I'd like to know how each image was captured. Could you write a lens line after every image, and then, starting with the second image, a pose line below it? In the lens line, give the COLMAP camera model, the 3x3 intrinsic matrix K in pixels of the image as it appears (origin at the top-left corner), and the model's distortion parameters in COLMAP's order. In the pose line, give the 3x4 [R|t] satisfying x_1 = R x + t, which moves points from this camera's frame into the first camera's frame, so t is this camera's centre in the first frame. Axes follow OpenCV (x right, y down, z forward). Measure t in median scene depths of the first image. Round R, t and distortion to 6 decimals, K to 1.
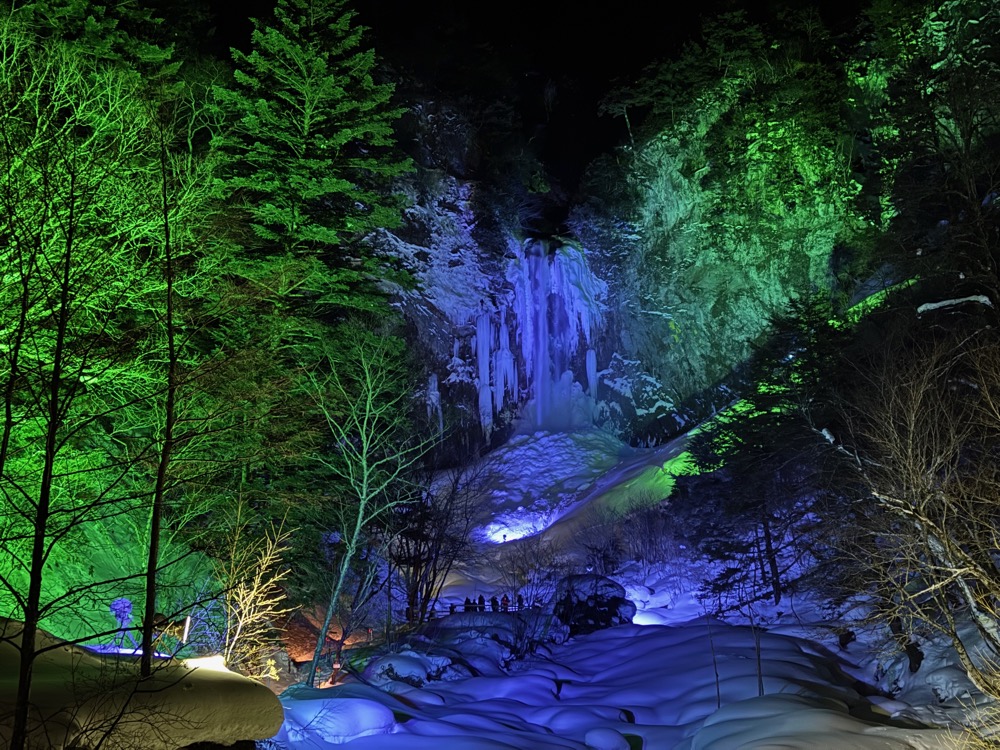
lens RADIAL K [[1470.8, 0, 501.5], [0, 1470.8, 360.5], [0, 0, 1]] dist [0.207933, -0.796666]
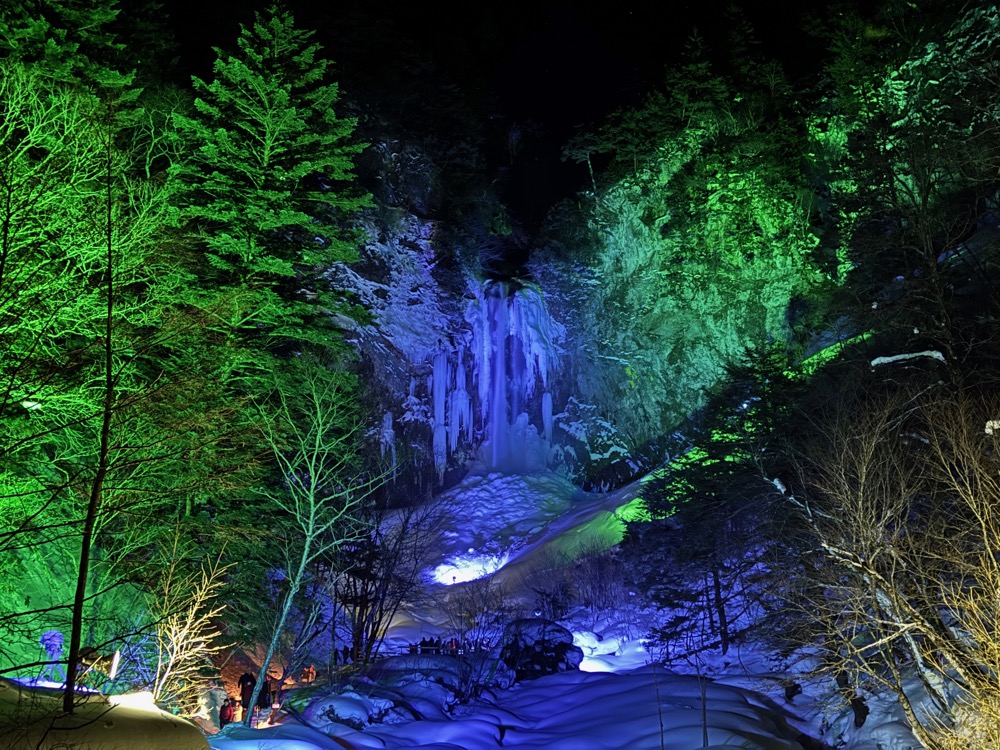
lens RADIAL K [[1470.8, 0, 501.5], [0, 1470.8, 360.5], [0, 0, 1]] dist [0.207933, -0.796666]
pose [[0.999042, 0.033160, 0.028547, 0.000579], [-0.032347, 0.999071, -0.028477, 0.000279], [-0.029465, 0.027526, 0.999187, 0.002012]]
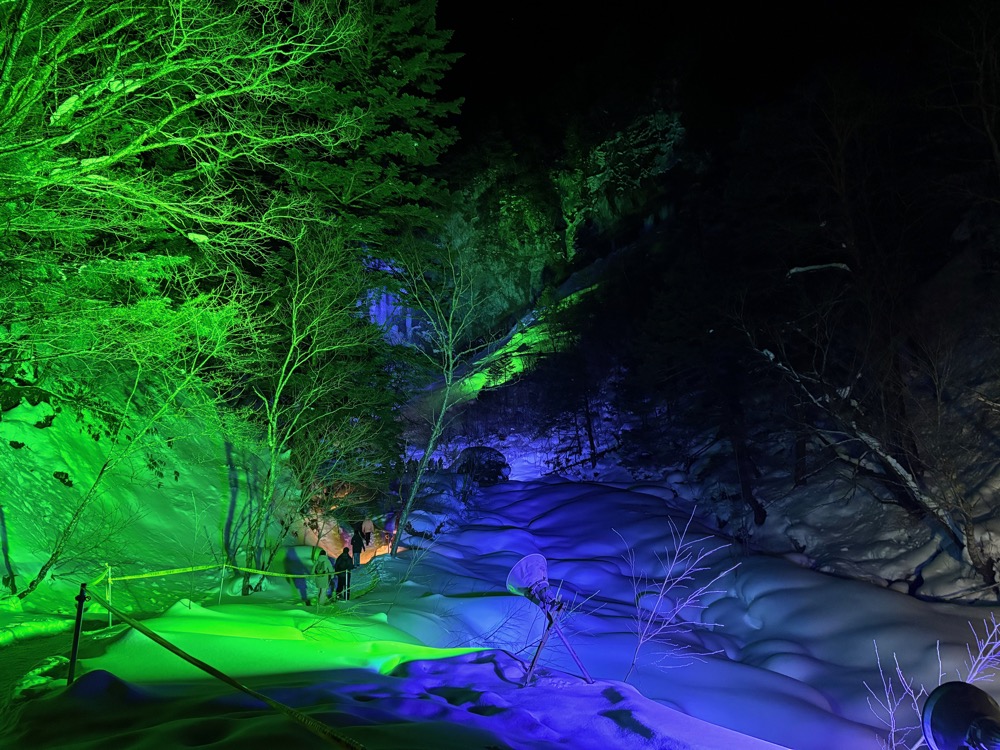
lens RADIAL K [[762.3, 0, 520.4], [0, 762.3, 379.6], [0, 0, 1]] dist [0.067504, -0.001379]
pose [[0.967536, 0.047819, 0.248167, -0.044252], [-0.063837, 0.996337, 0.056901, 0.013281], [-0.244537, -0.070896, 0.967045, 0.109594]]
